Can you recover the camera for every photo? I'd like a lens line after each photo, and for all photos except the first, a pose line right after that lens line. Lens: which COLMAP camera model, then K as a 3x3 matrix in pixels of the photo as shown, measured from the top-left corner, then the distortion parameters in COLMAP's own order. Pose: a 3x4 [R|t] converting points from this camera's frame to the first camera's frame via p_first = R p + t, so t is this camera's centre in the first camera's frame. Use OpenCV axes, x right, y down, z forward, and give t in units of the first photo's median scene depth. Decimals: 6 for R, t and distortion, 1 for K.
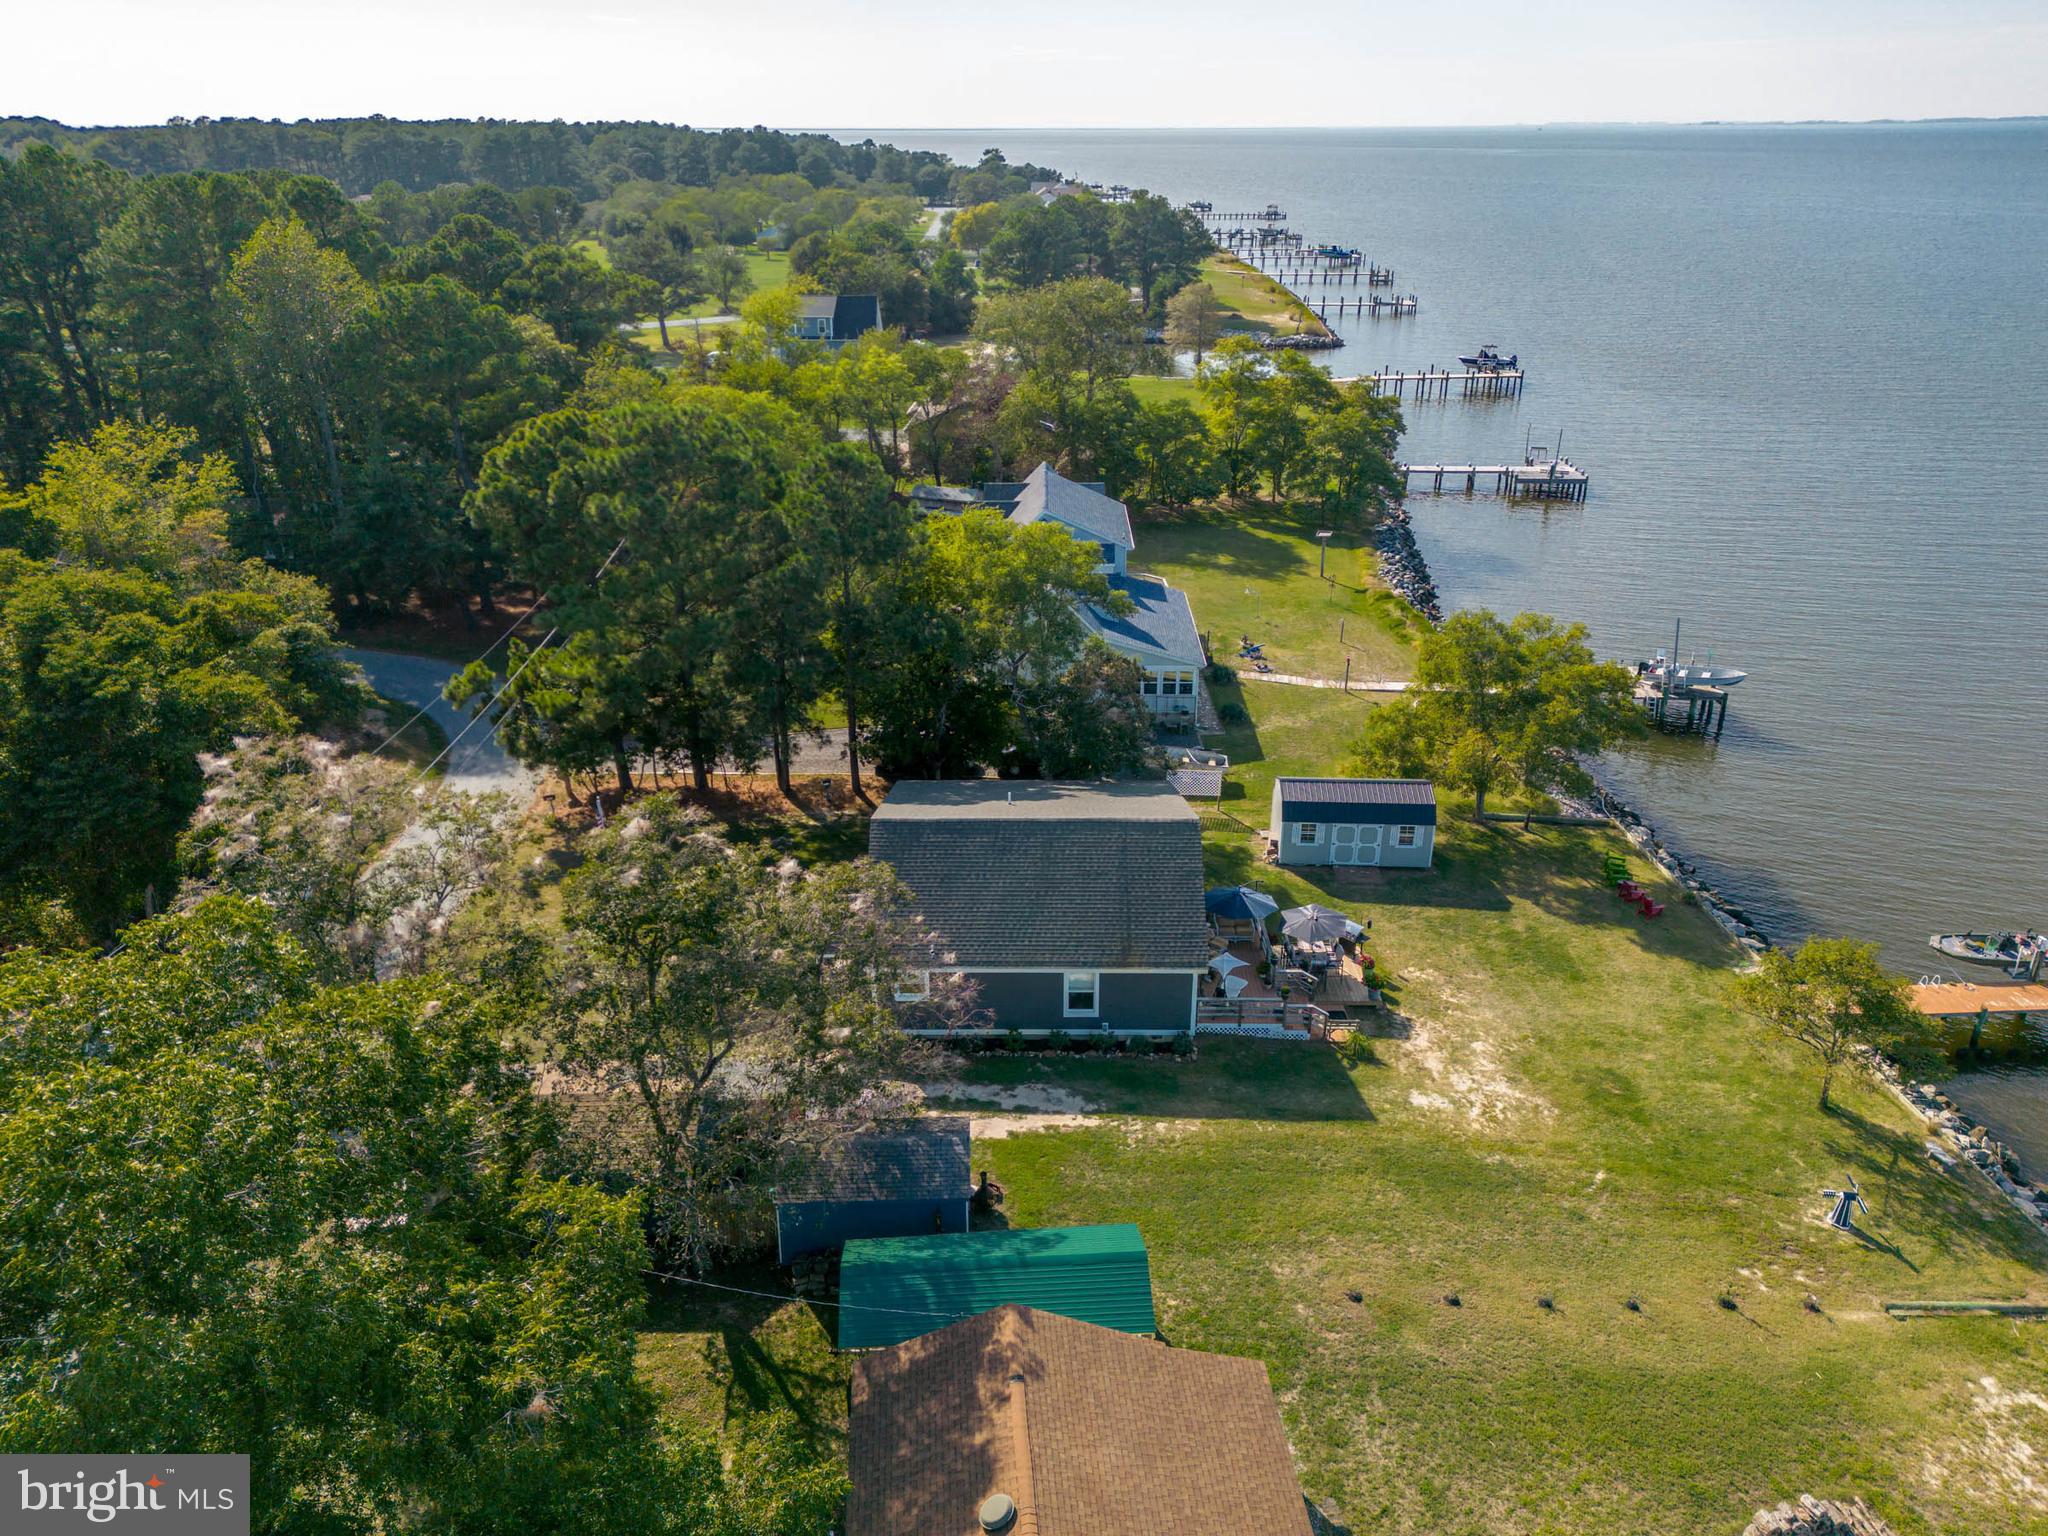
lens RADIAL K [[1467.8, 0, 1020.4], [0, 1467.8, 751.3], [0, 0, 1]] dist [0.062684, -0.043427]
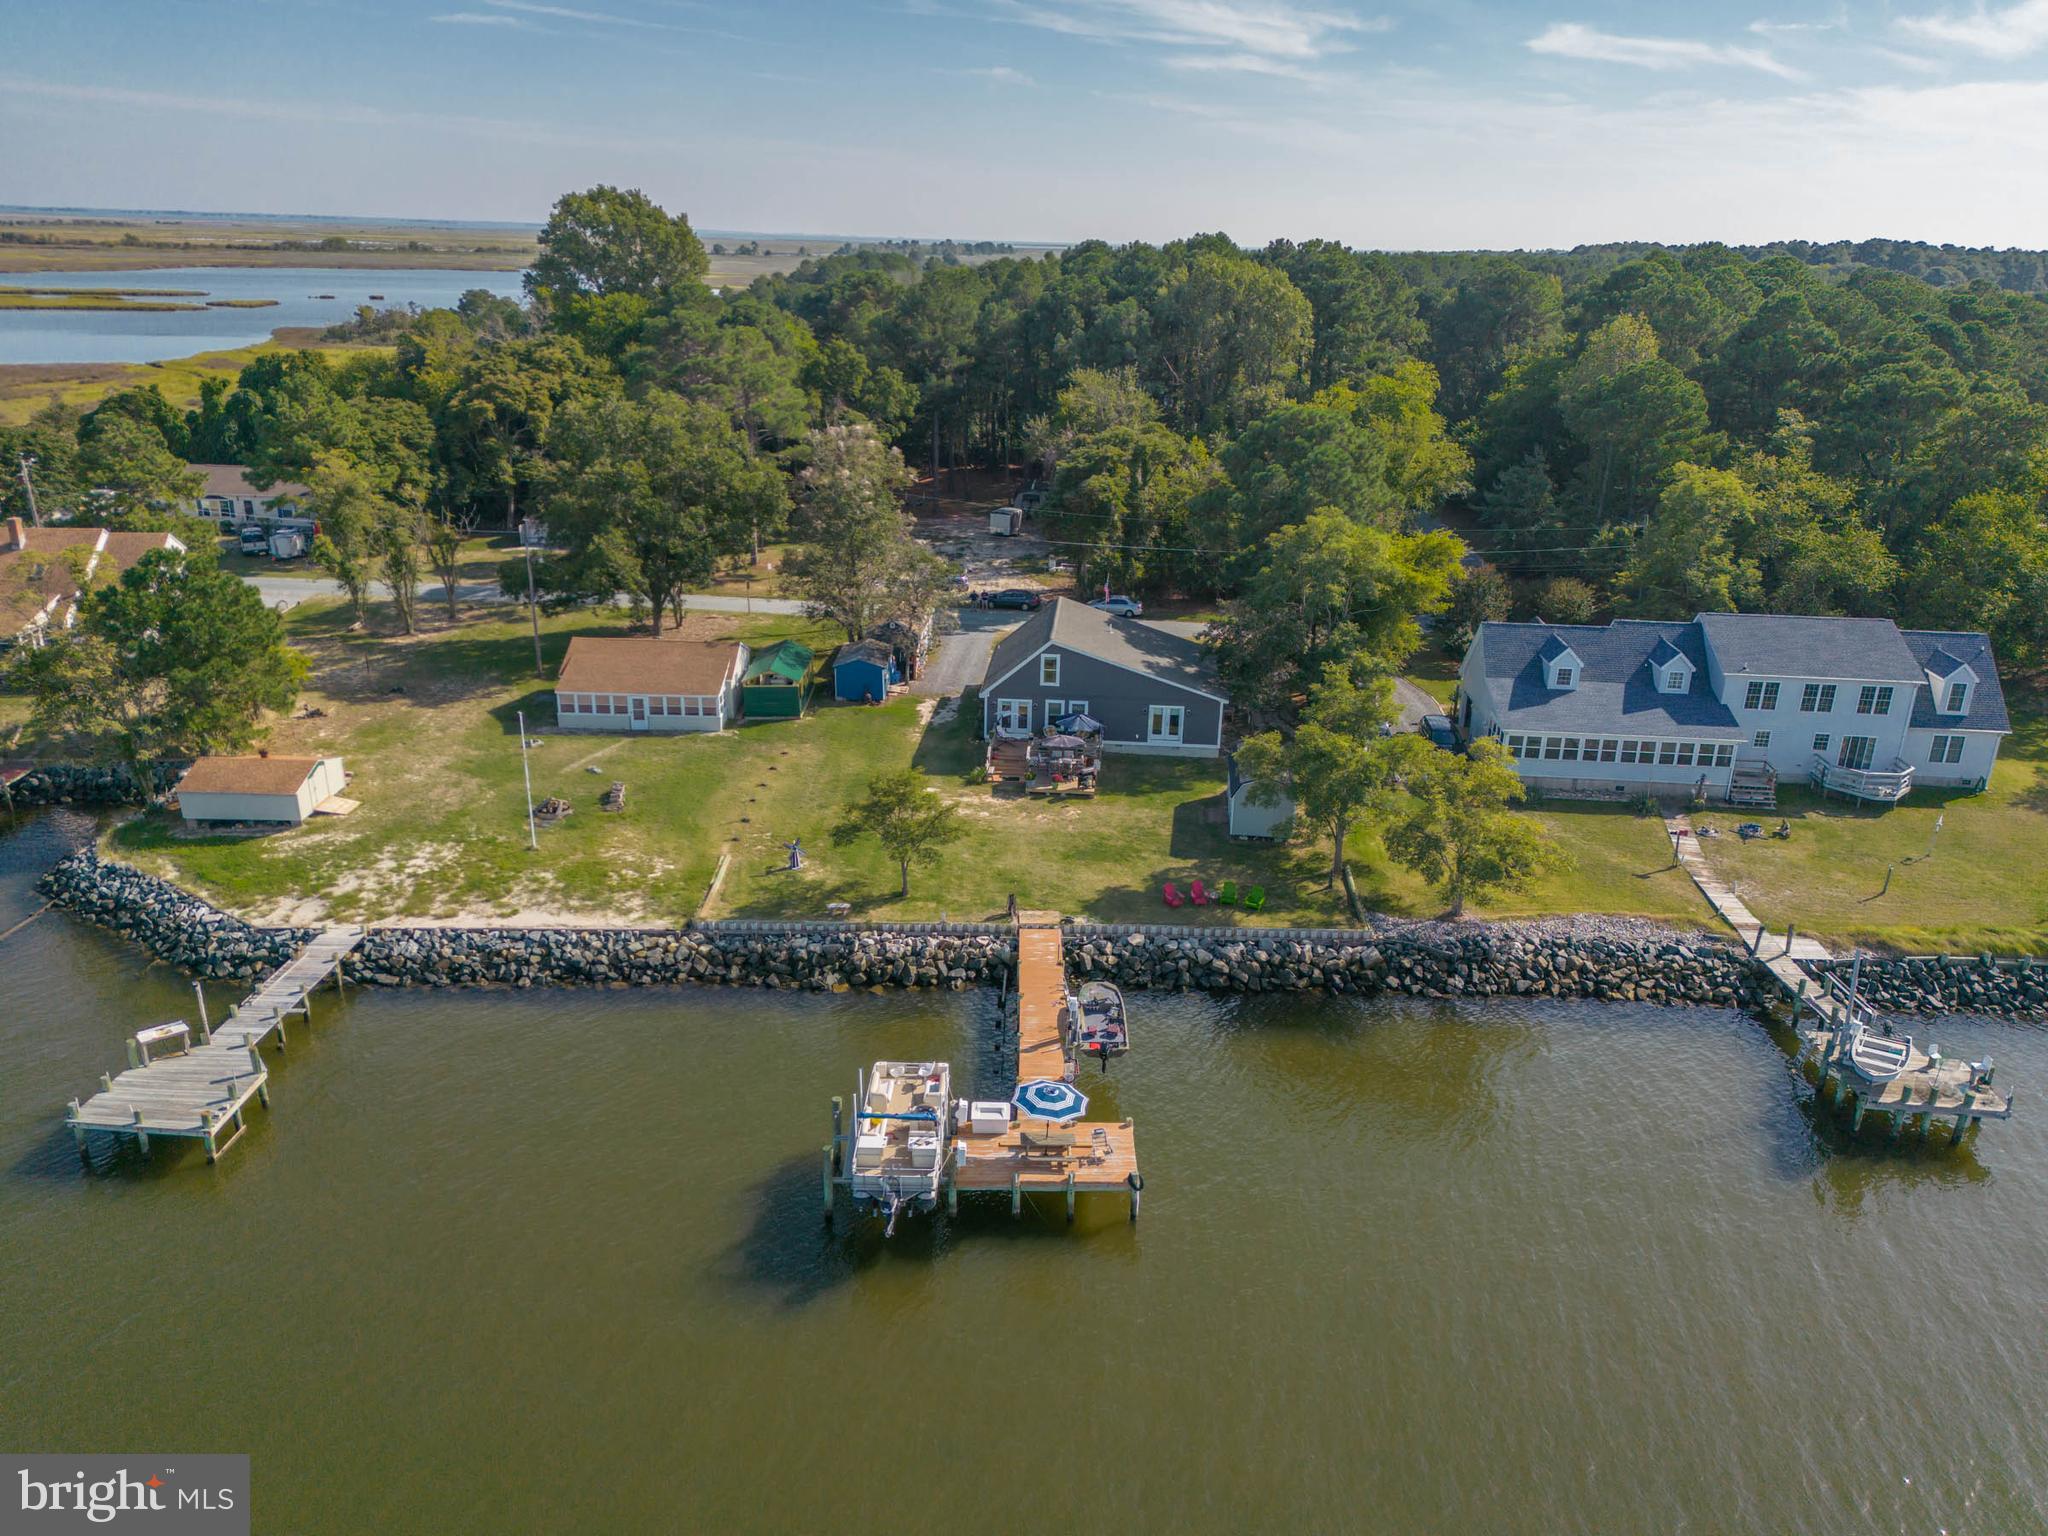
lens RADIAL K [[1467.8, 0, 1020.4], [0, 1467.8, 751.3], [0, 0, 1]] dist [0.062684, -0.043427]
pose [[-0.062547, 0.325629, -0.943427, 1.788625], [-0.414502, 0.851422, 0.321353, -0.377637], [0.907896, 0.411152, 0.081720, 0.908649]]
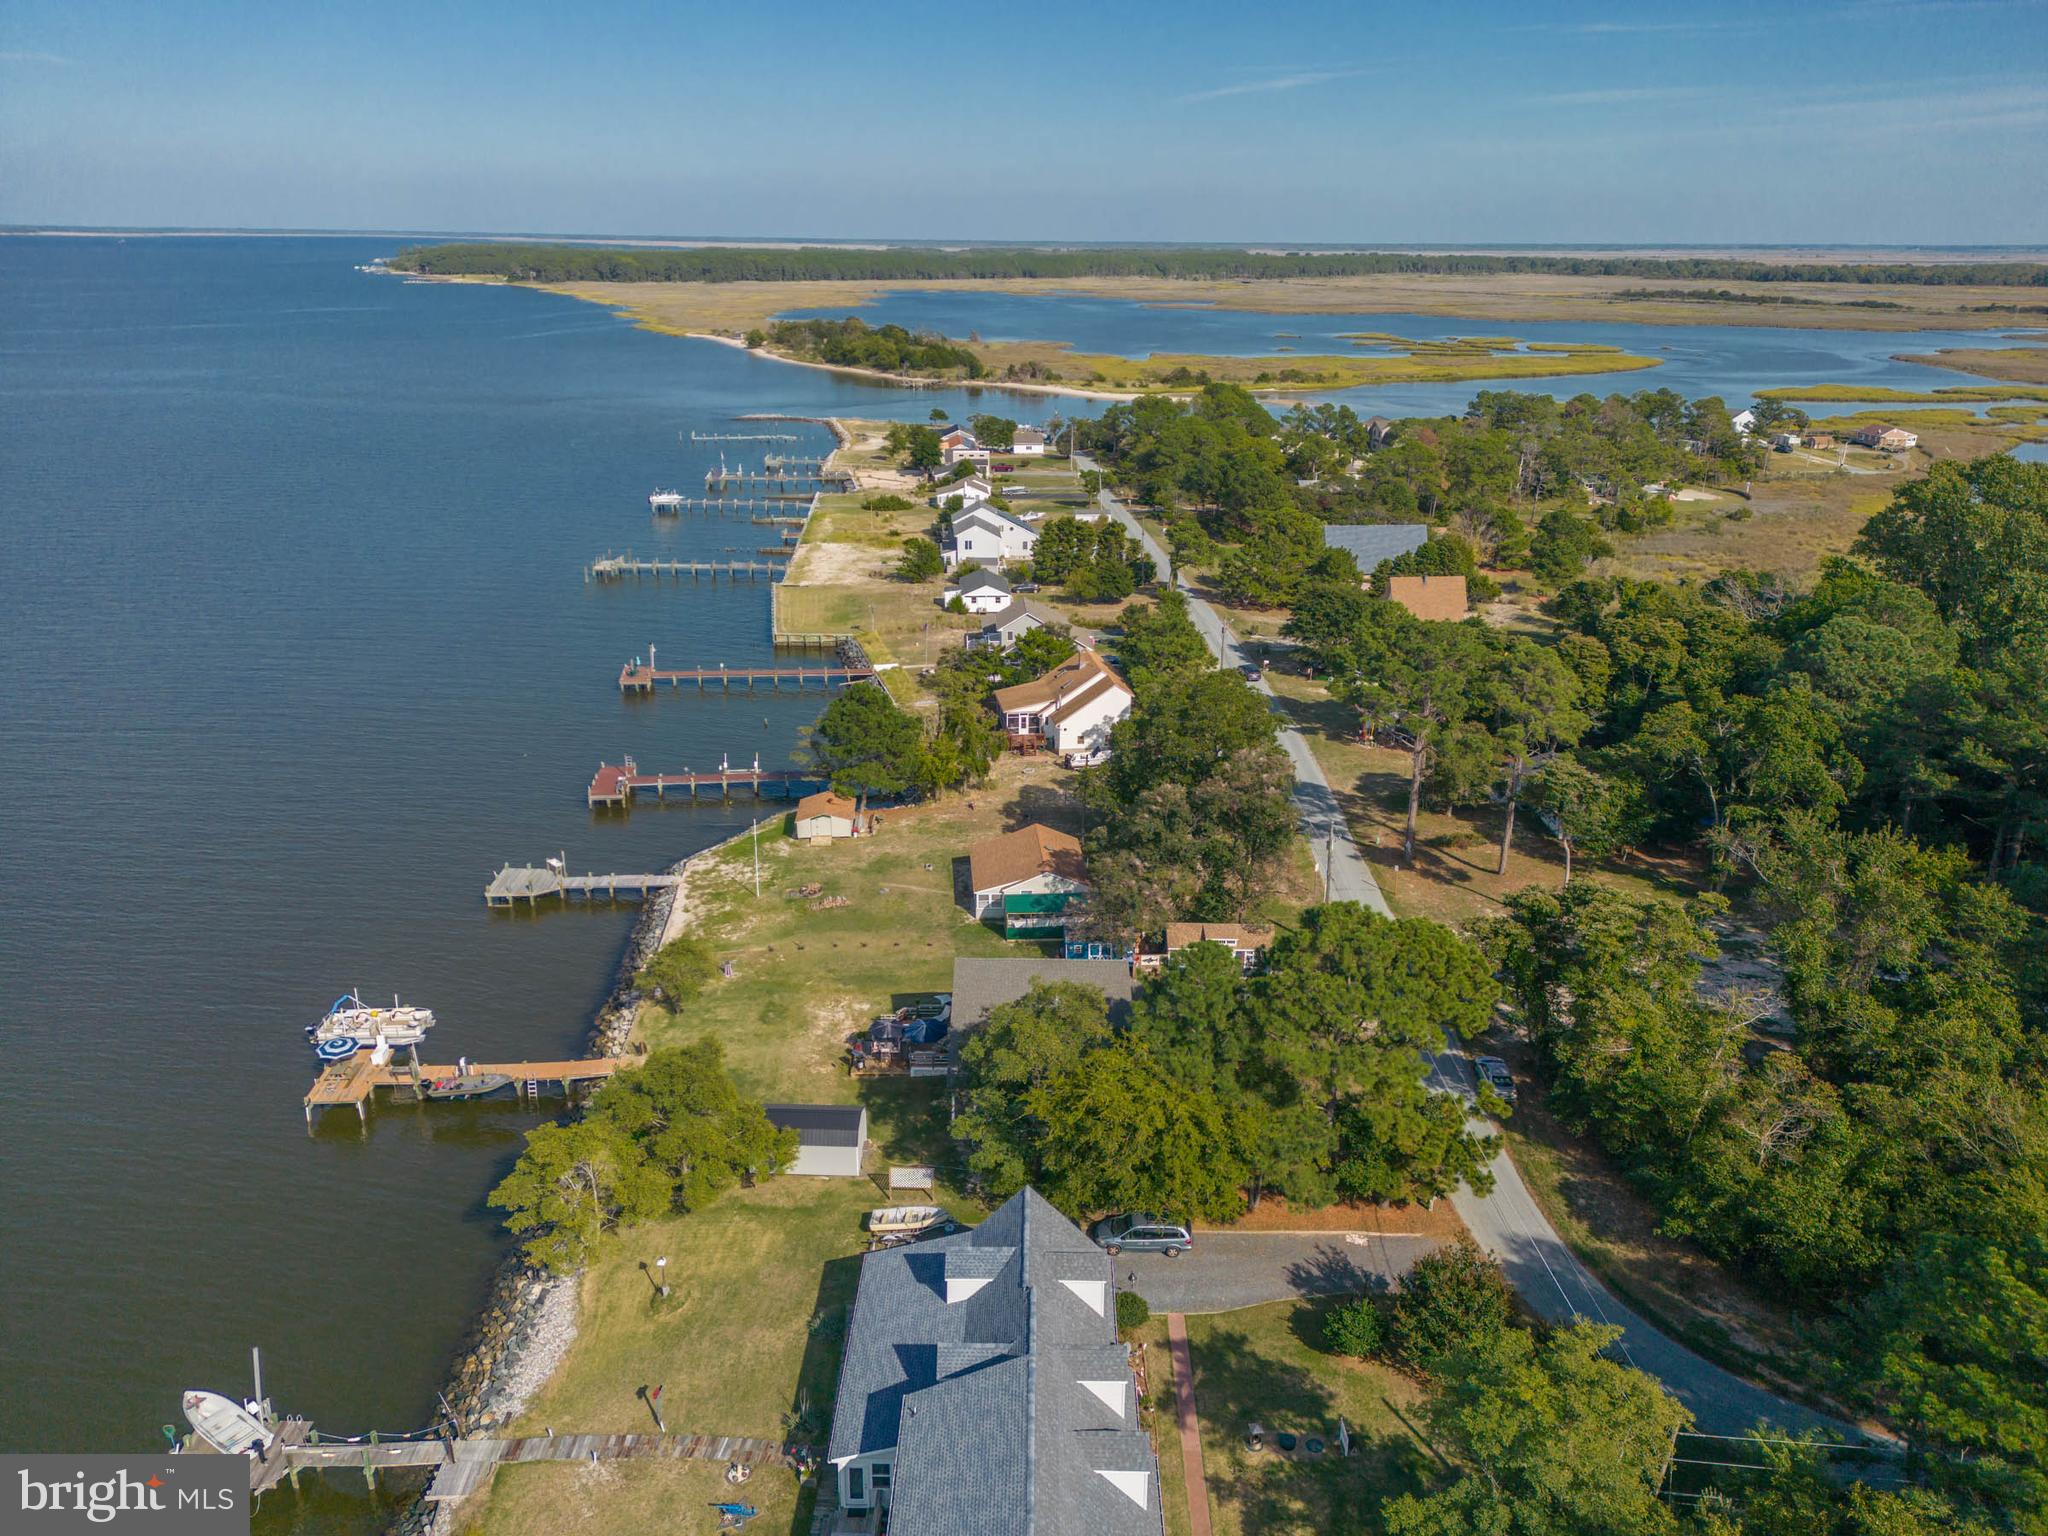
lens RADIAL K [[1440.3, 0, 1036.7], [0, 1440.3, 770.6], [0, 0, 1]] dist [0.094488, -0.097701]
pose [[-0.999933, -0.004055, -0.010883, 0.039655], [-0.010389, 0.731176, 0.682109, -1.435101], [0.005192, 0.682176, -0.731169, 2.254977]]
